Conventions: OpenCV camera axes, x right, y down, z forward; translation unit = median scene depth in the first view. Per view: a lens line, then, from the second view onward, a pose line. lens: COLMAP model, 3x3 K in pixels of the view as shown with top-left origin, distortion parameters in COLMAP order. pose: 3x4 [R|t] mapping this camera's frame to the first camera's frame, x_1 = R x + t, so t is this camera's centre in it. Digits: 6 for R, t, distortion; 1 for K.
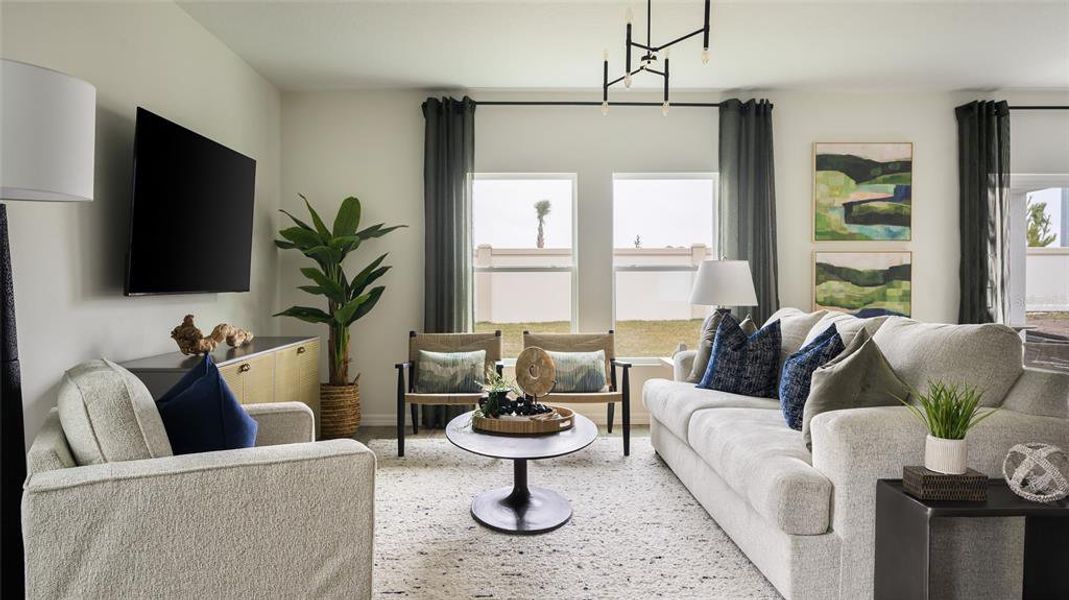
lens RADIAL K [[760.8, 0, 535.1], [0, 760.8, 269.8], [0, 0, 1]] dist [0.002530, 0.002896]
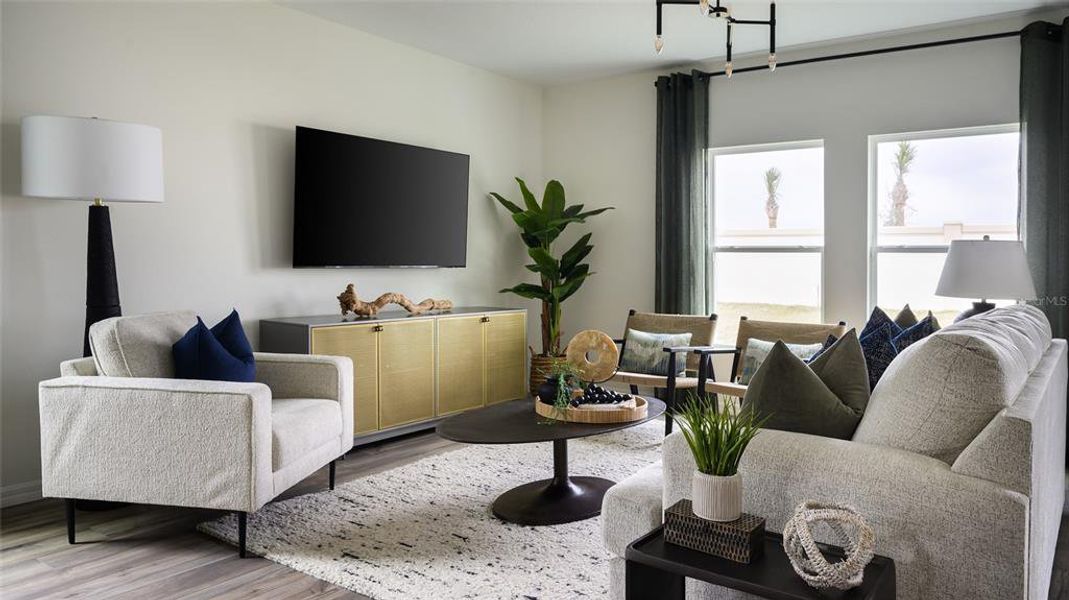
lens RADIAL K [[760.8, 0, 535.1], [0, 760.8, 269.8], [0, 0, 1]] dist [0.002530, 0.002896]
pose [[0.789524, 0.022931, -0.613291, 0.378061], [-0.005625, 0.999530, 0.030132, -0.003207], [0.613694, -0.020340, 0.789282, 0.122976]]
